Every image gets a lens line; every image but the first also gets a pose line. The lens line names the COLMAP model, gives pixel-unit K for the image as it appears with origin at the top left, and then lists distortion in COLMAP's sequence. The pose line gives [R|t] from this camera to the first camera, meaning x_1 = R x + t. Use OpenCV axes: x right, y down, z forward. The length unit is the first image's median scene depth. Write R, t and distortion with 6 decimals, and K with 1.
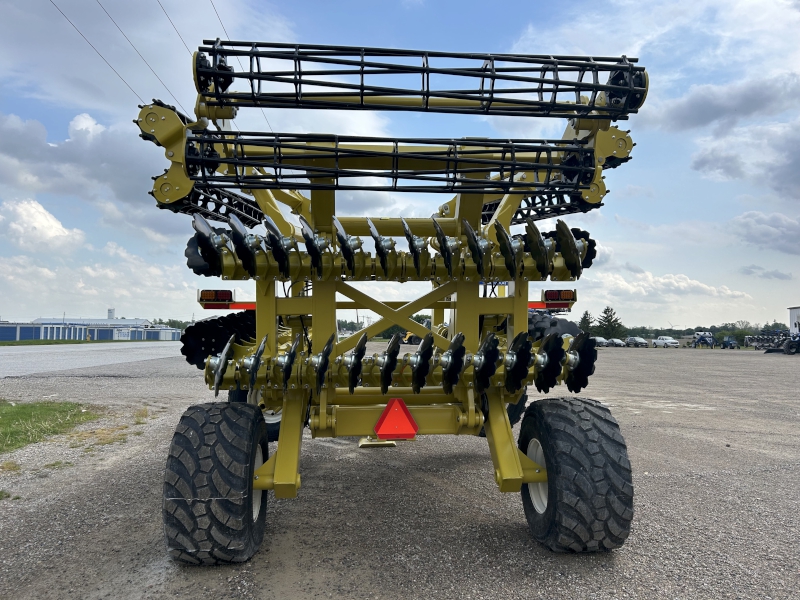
lens RADIAL K [[605.6, 0, 396.1], [0, 605.6, 298.4], [0, 0, 1]] dist [0.024938, -0.007120]
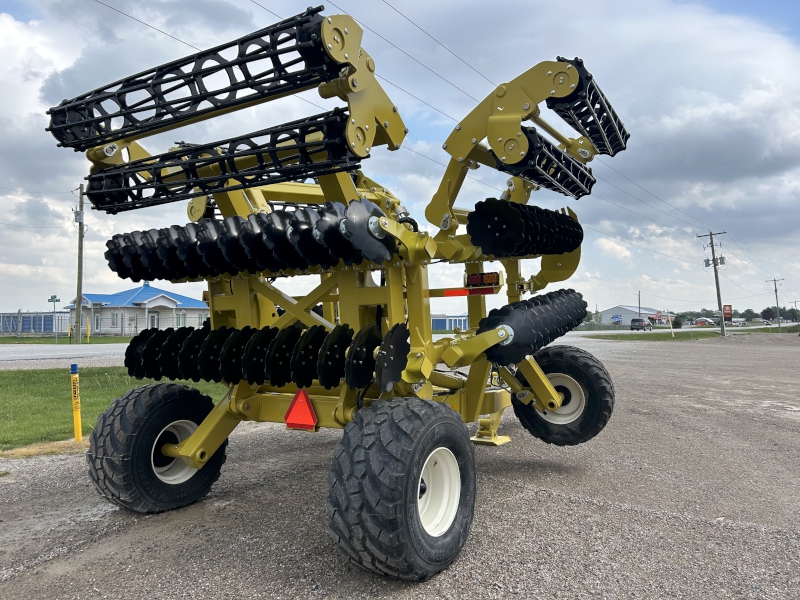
lens RADIAL K [[605.6, 0, 395.0], [0, 605.6, 297.9], [0, 0, 1]] dist [0.024938, -0.007120]
pose [[0.788130, -0.036001, -0.614455, 0.813583], [0.045598, 0.998960, -0.000043, 0.018206], [0.613817, -0.027984, 0.788952, 0.308424]]
